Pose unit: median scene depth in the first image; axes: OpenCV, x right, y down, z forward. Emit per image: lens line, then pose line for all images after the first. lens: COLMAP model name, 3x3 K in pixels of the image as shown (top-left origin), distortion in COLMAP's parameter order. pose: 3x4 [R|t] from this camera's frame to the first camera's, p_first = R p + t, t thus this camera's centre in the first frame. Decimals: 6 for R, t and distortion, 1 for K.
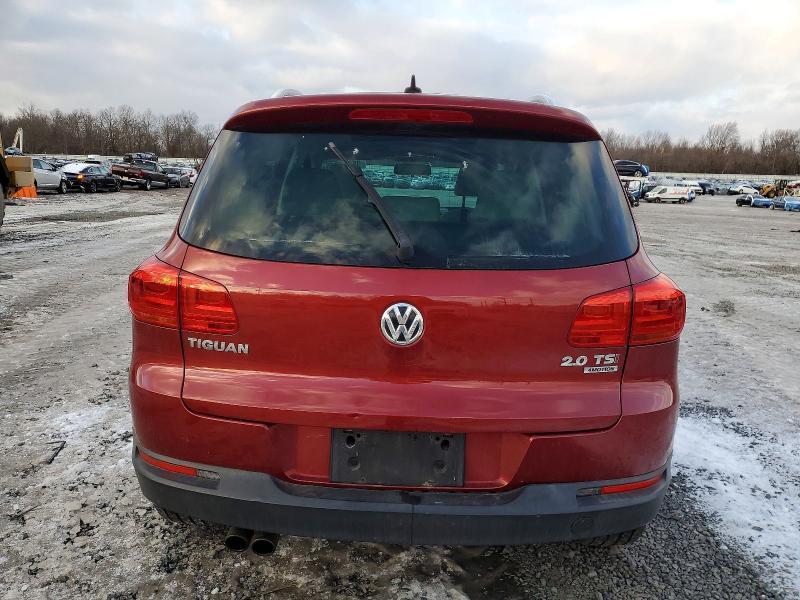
lens RADIAL K [[666.9, 0, 400.0], [0, 666.9, 300.0], [0, 0, 1]] dist [0.021087, 0.012196]
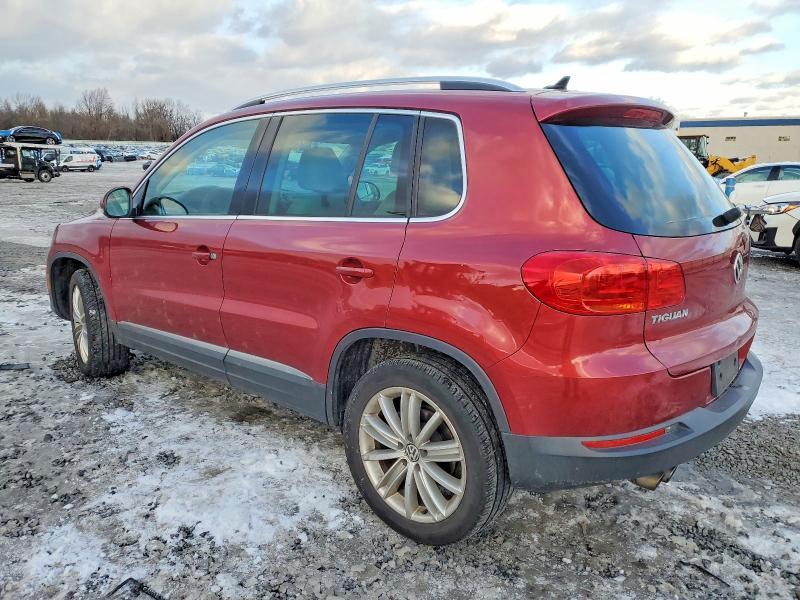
lens RADIAL K [[666.9, 0, 400.0], [0, 666.9, 300.0], [0, 0, 1]] dist [0.021087, 0.012196]
pose [[0.580570, -0.198873, 0.789549, -0.133165], [0.158875, 0.978742, 0.129703, -0.016300], [-0.798560, 0.050138, 0.599824, 0.063203]]
